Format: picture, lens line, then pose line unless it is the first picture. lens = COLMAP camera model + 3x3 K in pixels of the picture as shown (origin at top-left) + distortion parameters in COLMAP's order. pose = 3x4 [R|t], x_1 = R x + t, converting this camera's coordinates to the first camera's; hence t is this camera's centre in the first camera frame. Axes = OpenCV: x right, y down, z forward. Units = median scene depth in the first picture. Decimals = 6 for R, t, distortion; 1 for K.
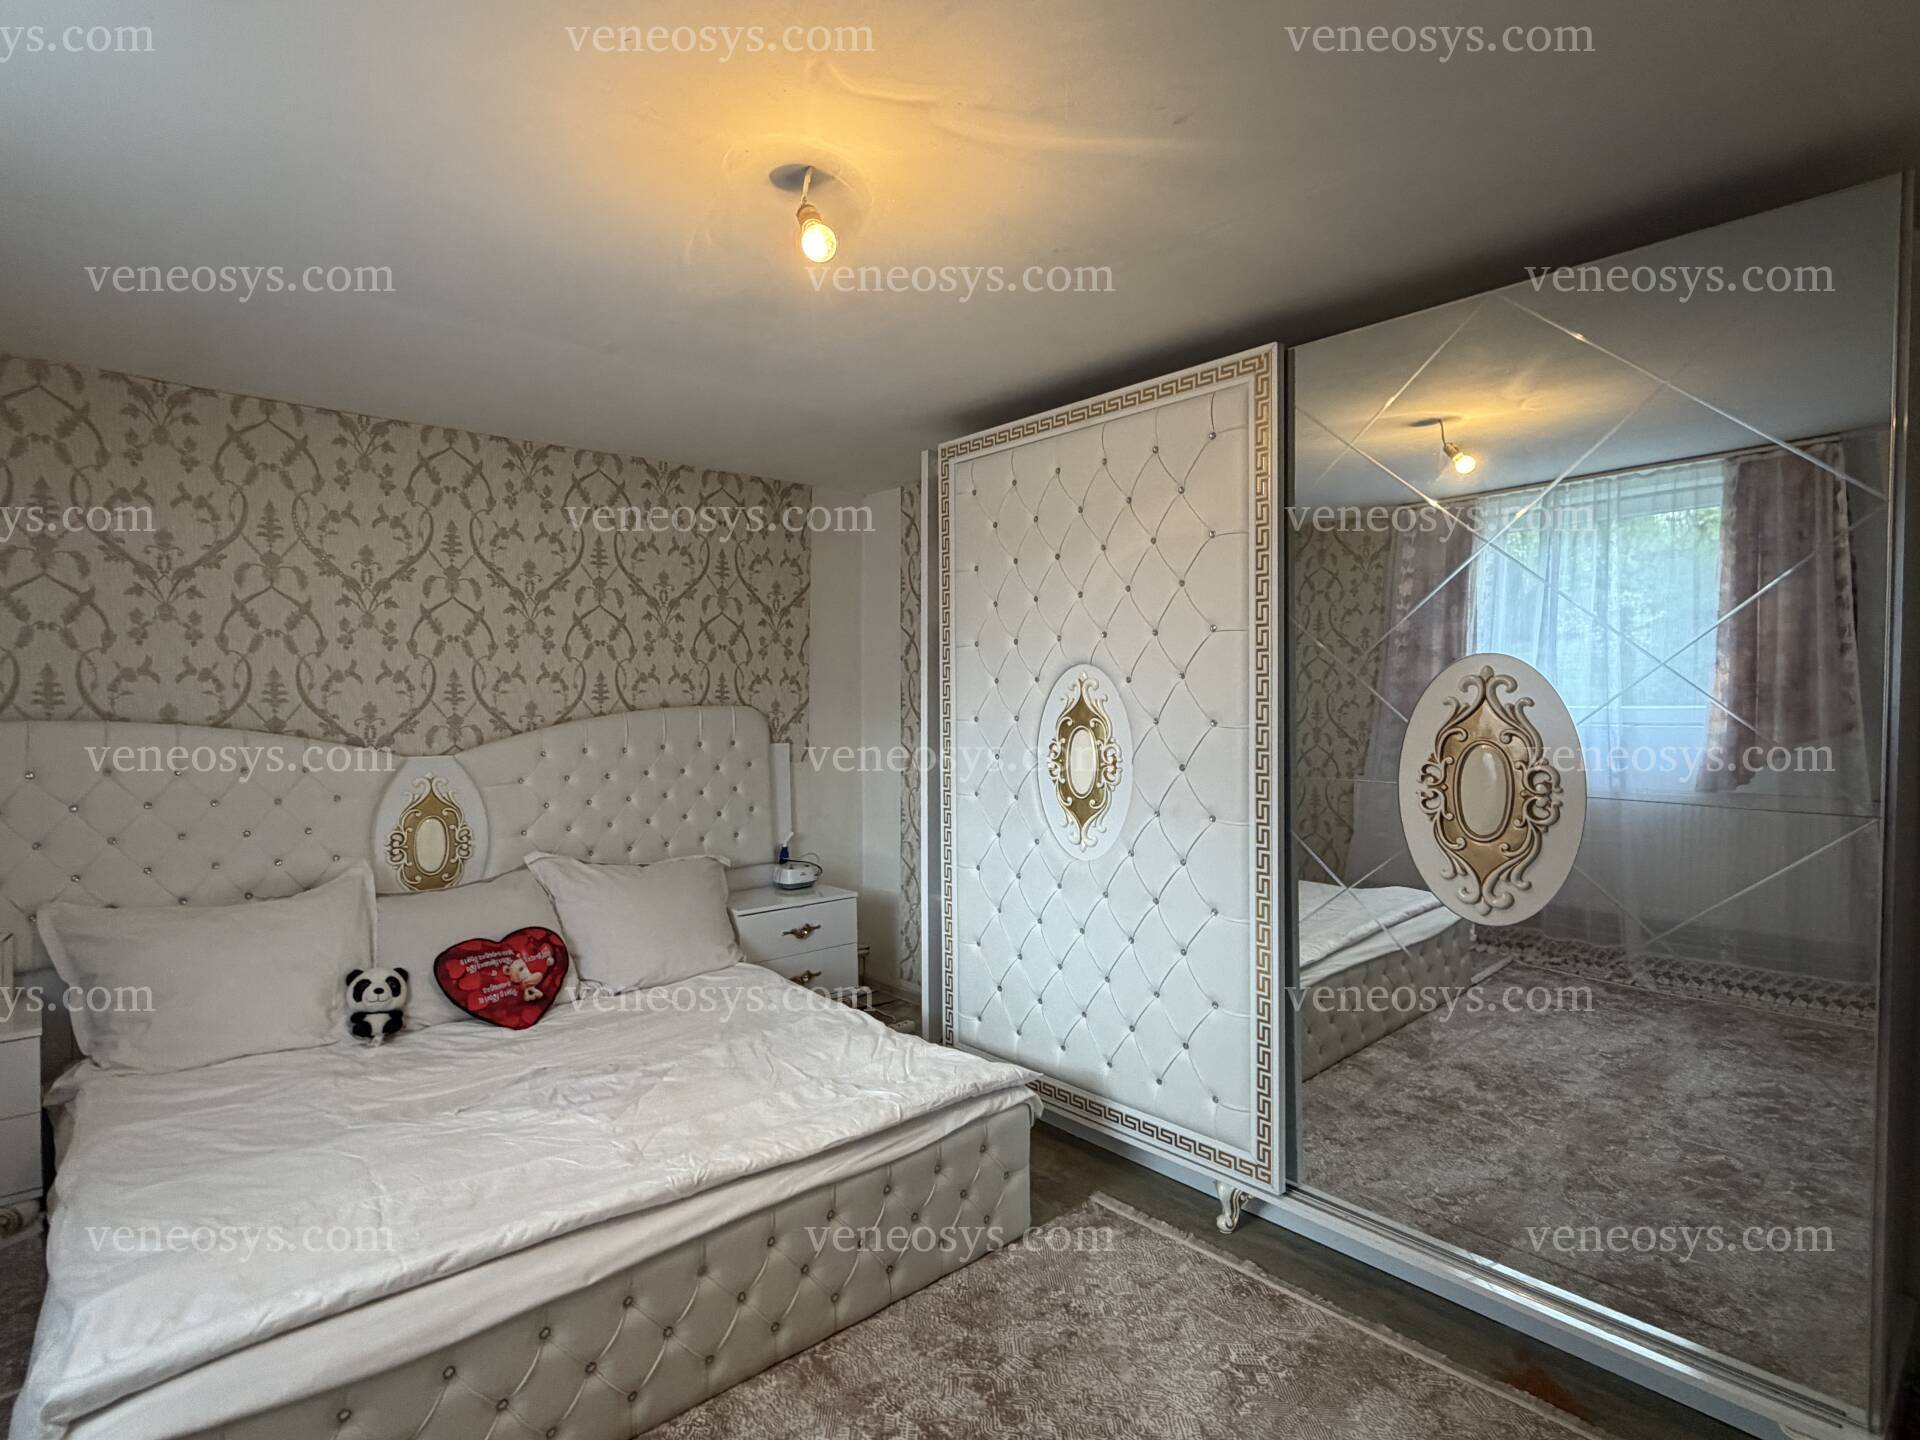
lens RADIAL K [[1007.4, 0, 961.2], [0, 1007.4, 719.5], [0, 0, 1]] dist [-0.003678, -0.002436]
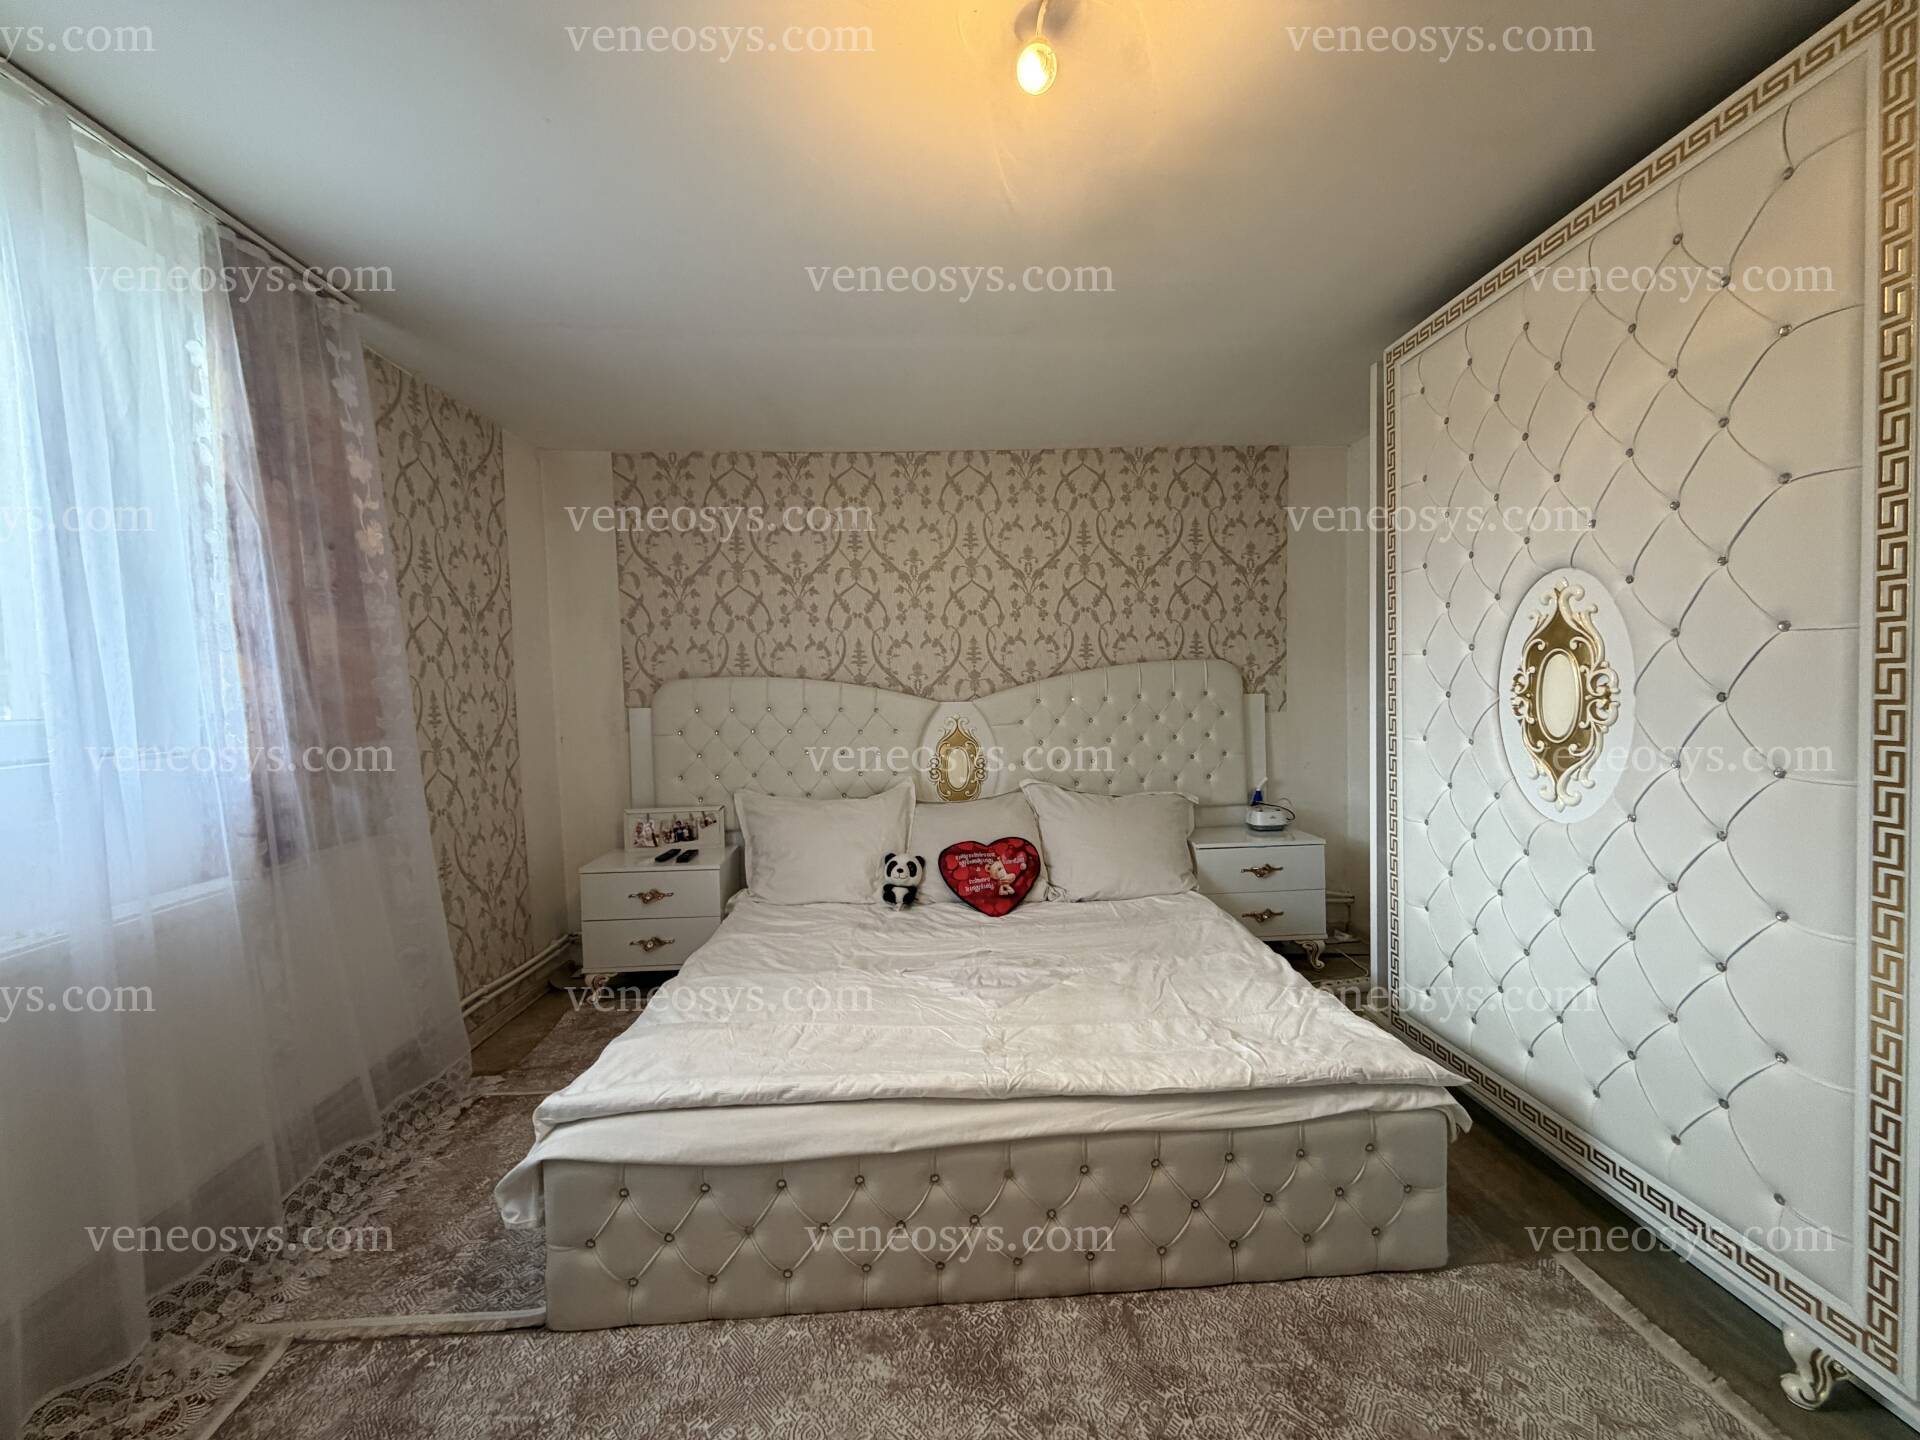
lens RADIAL K [[766.9, 0, 959.6], [0, 766.9, 720.5], [0, 0, 1]] dist [-0.002320, 0.000384]
pose [[0.775145, 0.008112, -0.631731, 0.137725], [0.009902, 0.999639, 0.024986, 0.042768], [0.631706, -0.025624, 0.774785, 0.257610]]
